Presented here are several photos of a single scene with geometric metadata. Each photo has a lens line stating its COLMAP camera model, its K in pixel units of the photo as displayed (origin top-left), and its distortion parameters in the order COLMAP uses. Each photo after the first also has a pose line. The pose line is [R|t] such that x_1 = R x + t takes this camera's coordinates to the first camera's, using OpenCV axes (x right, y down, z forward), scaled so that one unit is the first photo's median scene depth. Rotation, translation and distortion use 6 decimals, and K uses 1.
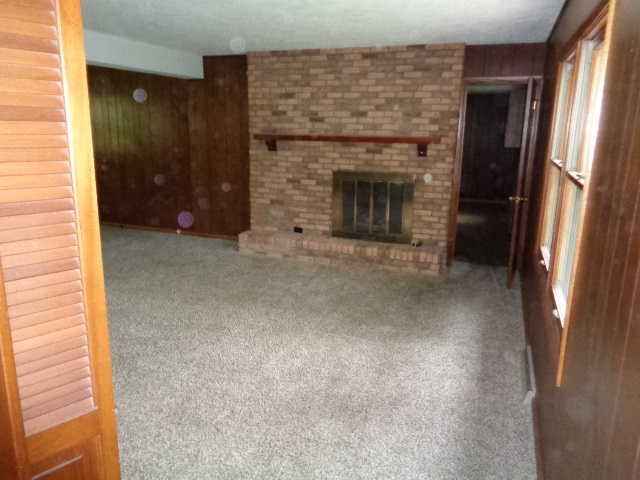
lens RADIAL K [[467.2, 0, 320.0], [0, 467.2, 240.0], [0, 0, 1]] dist [0.005442, 0.000270]
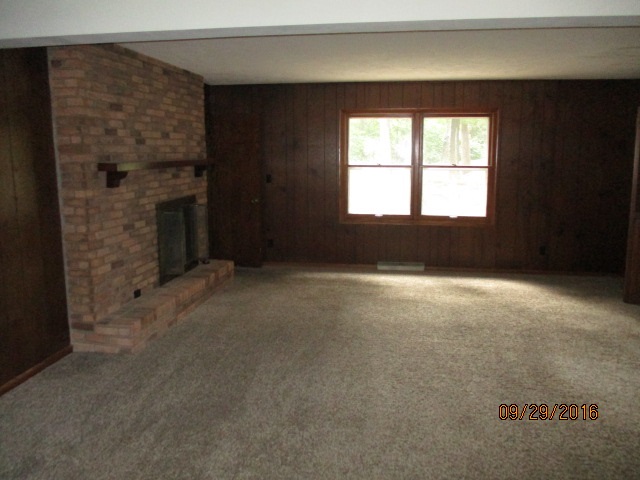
lens RADIAL K [[557.2, 0, 320.0], [0, 557.2, 240.0], [0, 0, 1]] dist [-0.012979, -0.006455]
pose [[-0.221140, -0.166734, 0.960883, -0.960749], [0.232801, 0.947768, 0.218036, -0.231350], [-0.947049, 0.271911, -0.170773, 0.908645]]
